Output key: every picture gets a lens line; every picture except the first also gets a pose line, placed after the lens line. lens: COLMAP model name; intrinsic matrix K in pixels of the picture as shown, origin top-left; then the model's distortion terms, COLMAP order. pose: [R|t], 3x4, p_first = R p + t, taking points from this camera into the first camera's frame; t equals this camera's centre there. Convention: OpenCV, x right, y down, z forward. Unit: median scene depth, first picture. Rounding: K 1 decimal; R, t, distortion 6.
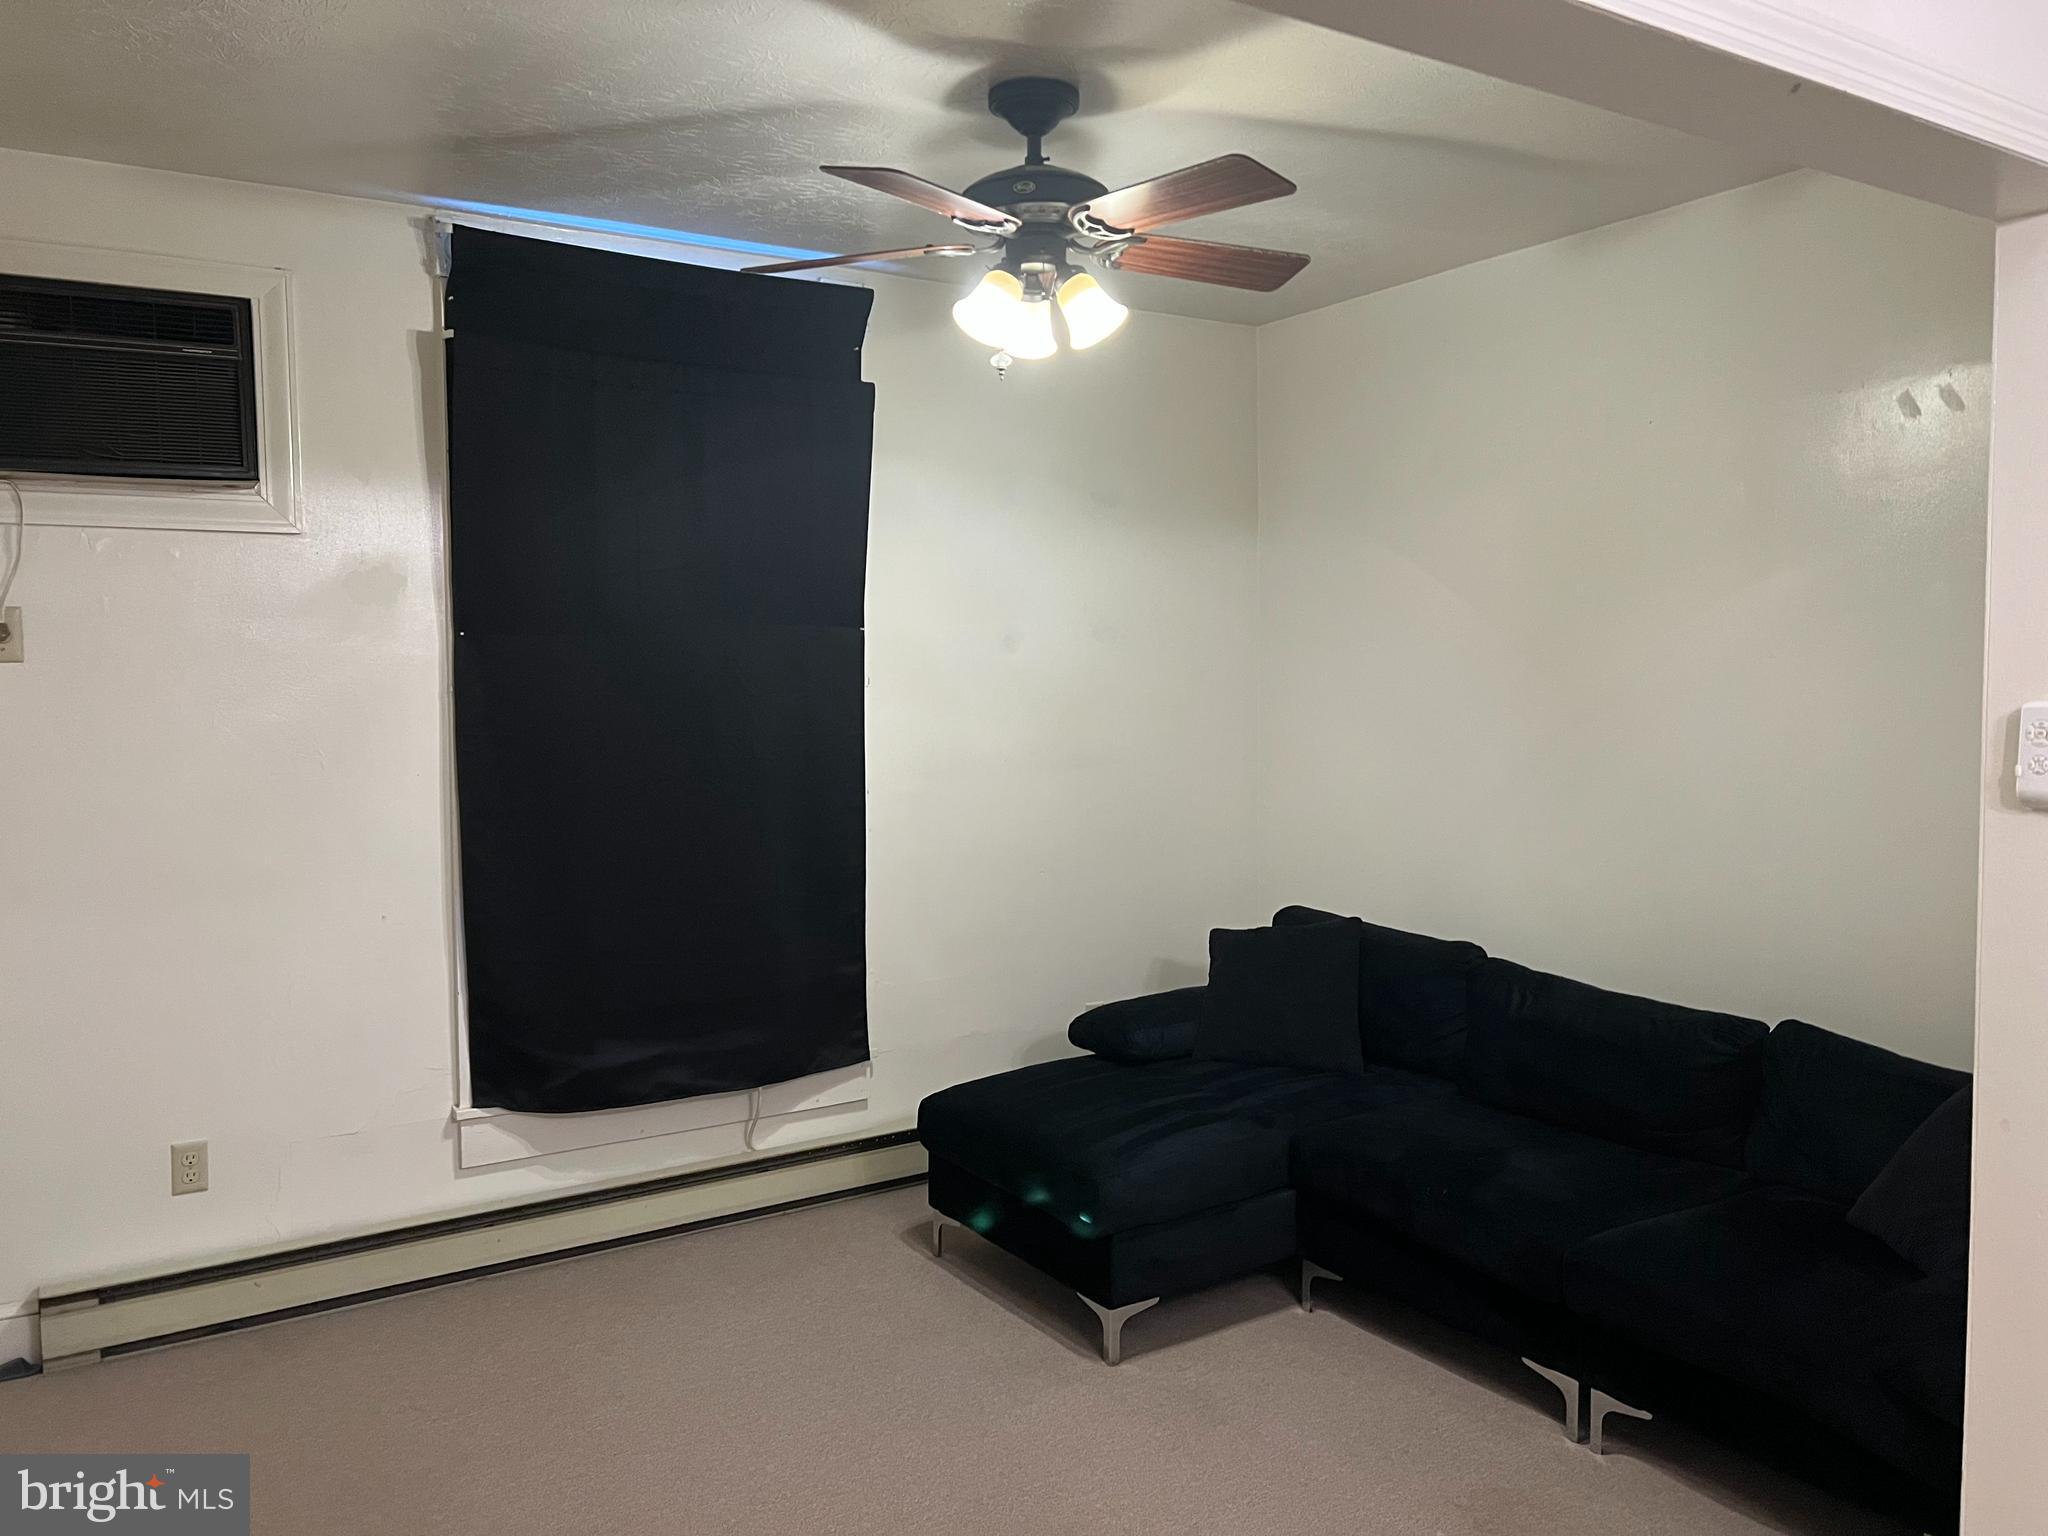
lens RADIAL K [[1523.7, 0, 1032.8], [0, 1523.7, 756.5], [0, 0, 1]] dist [0.071900, -0.082401]
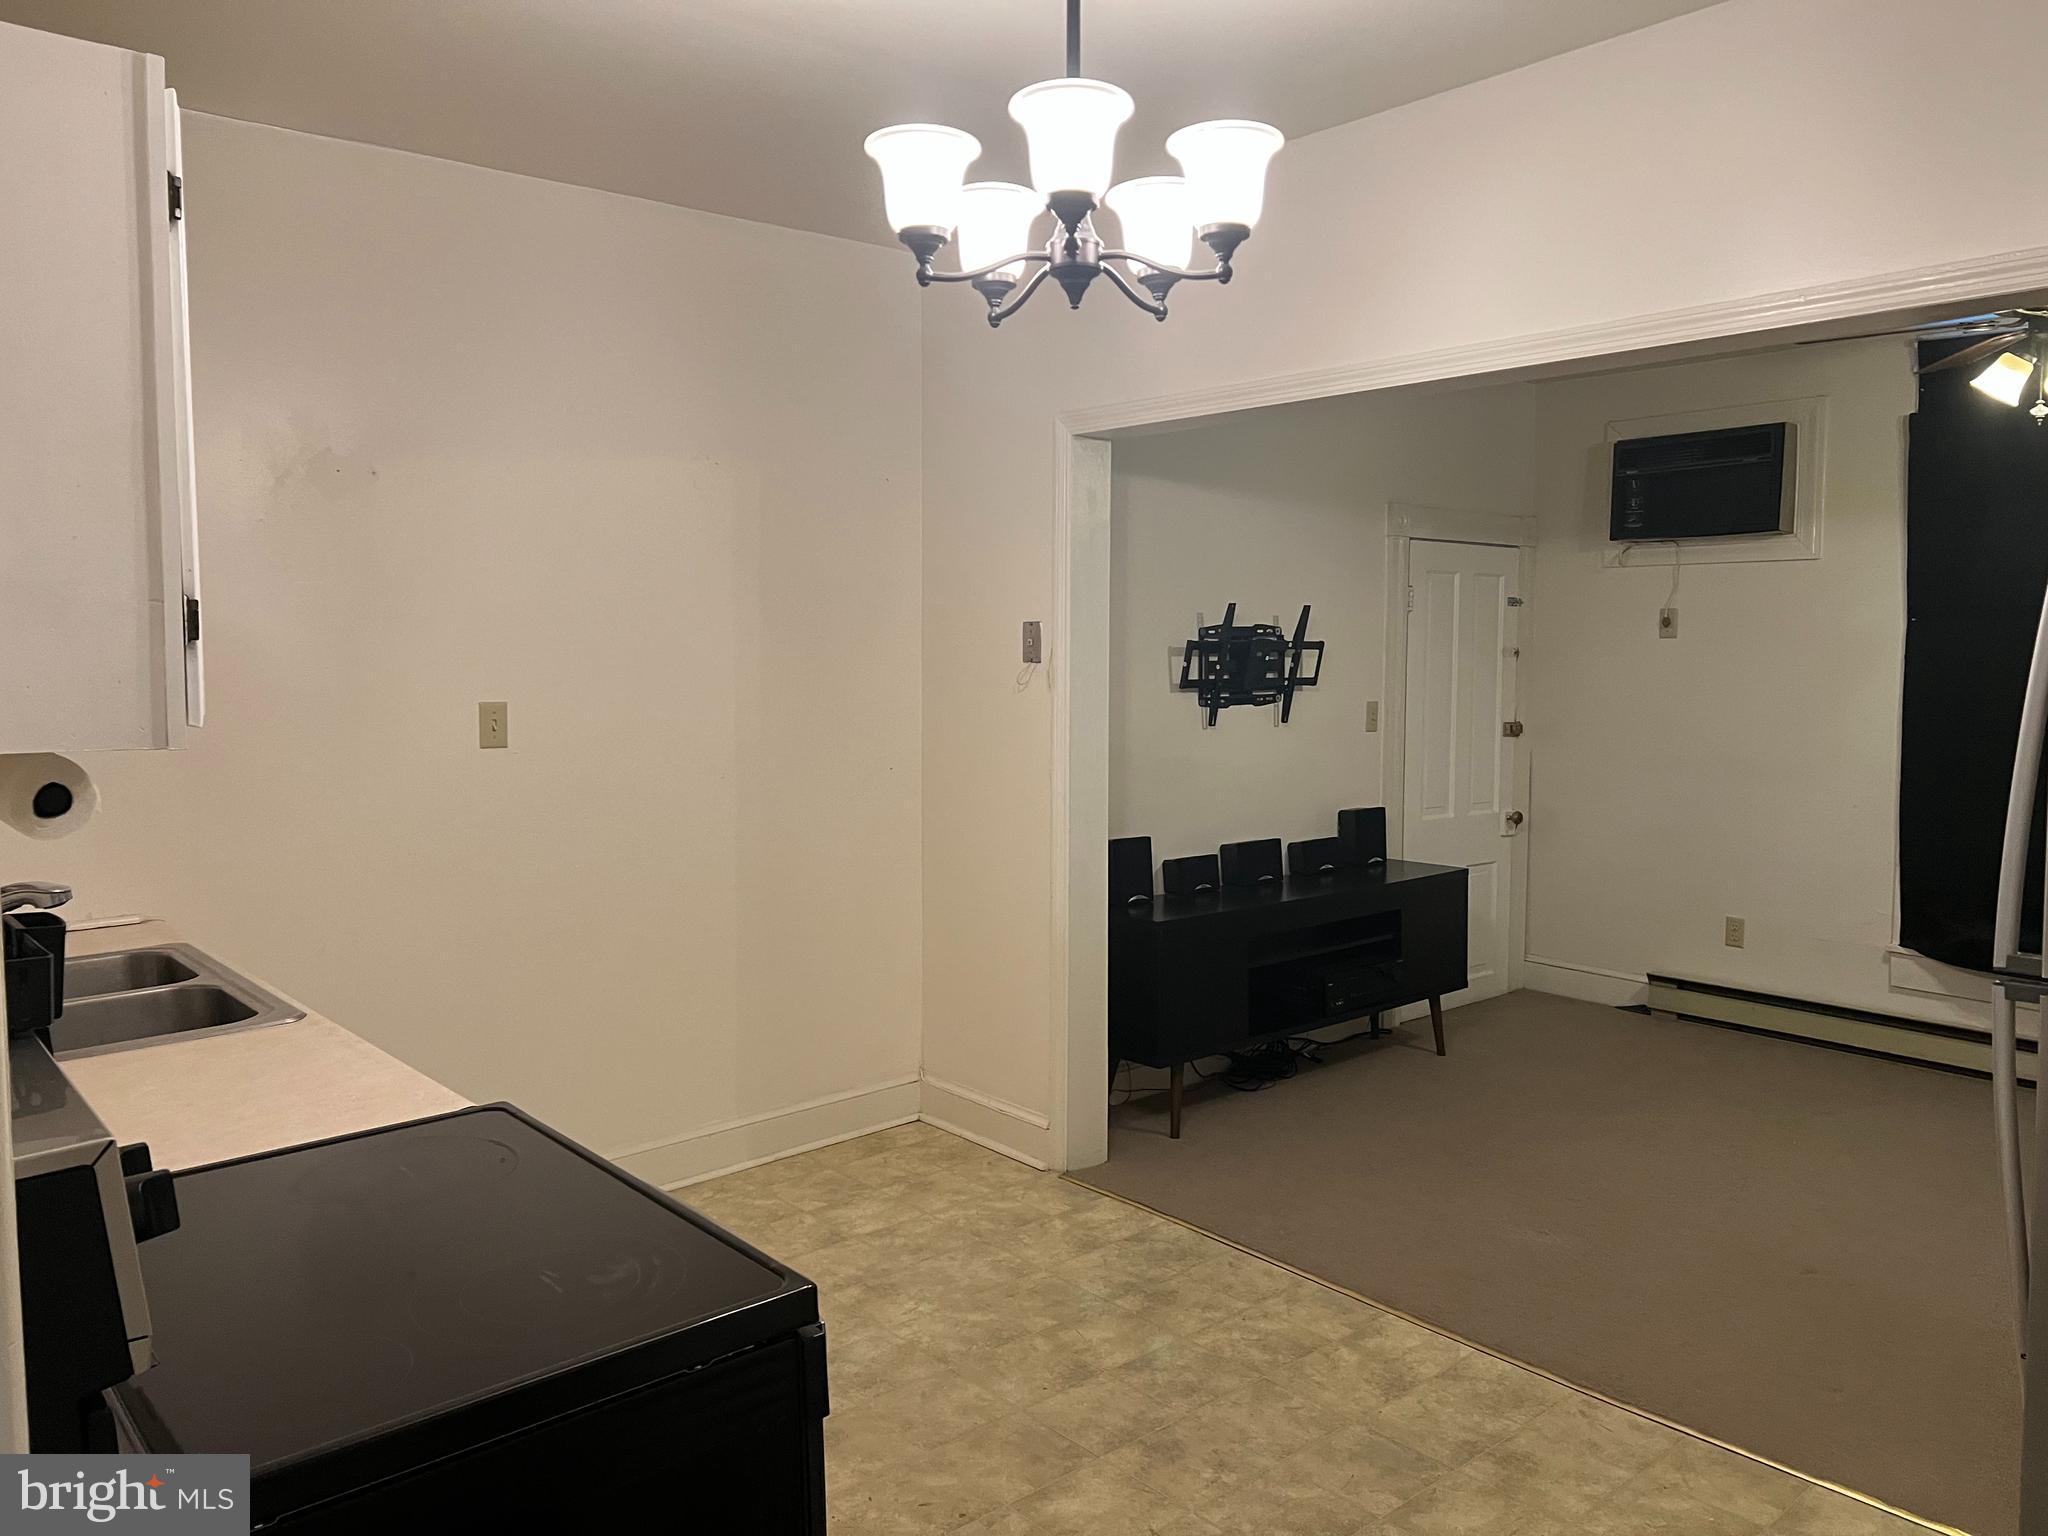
lens RADIAL K [[1523.7, 0, 1032.8], [0, 1523.7, 756.5], [0, 0, 1]] dist [0.071900, -0.082401]
pose [[0.136913, 0.086477, -0.986801, 1.027756], [-0.061822, 0.994986, 0.078617, -0.015436], [0.988652, 0.050242, 0.141573, -0.027231]]
